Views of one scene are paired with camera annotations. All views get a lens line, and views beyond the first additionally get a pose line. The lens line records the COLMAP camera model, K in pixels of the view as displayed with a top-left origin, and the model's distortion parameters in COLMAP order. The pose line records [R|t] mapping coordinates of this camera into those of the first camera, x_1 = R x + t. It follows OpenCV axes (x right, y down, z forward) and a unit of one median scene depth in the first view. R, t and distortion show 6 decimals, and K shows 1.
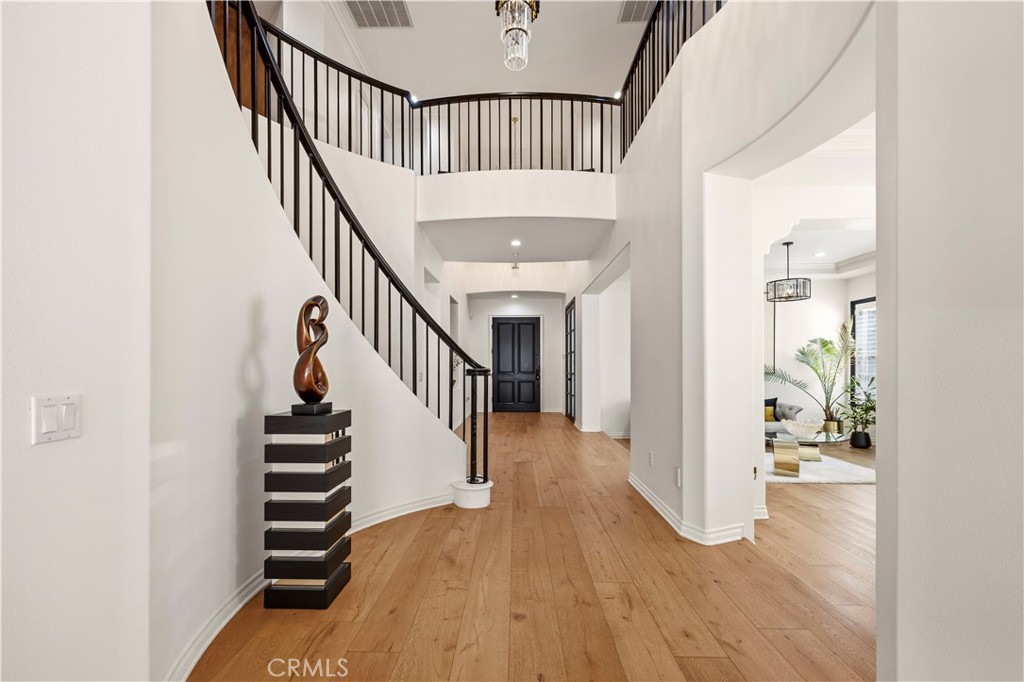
lens RADIAL K [[438.9, 0, 507.5], [0, 438.9, 343.0], [0, 0, 1]] dist [-0.000092, 0.000060]
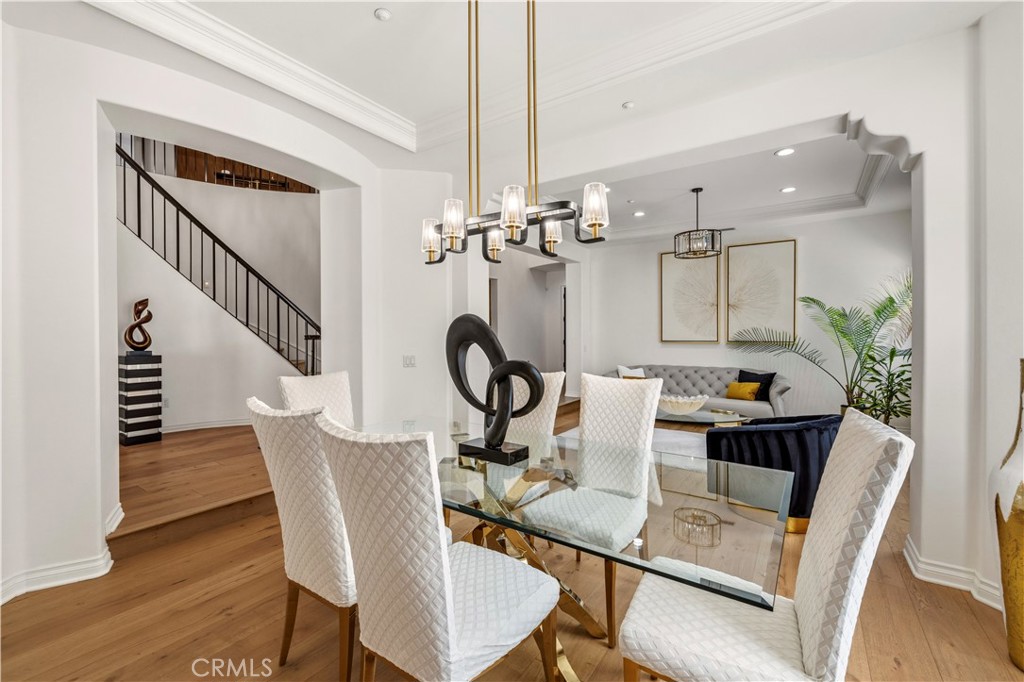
lens RADIAL K [[432.8, 0, 510.4], [0, 432.8, 331.8], [0, 0, 1]] dist [0.001655, 0.000166]
pose [[0.845560, 0.003066, -0.533871, 2.011514], [0.026256, 0.998535, 0.047318, -0.002058], [0.533234, -0.054028, 0.844241, 0.203017]]
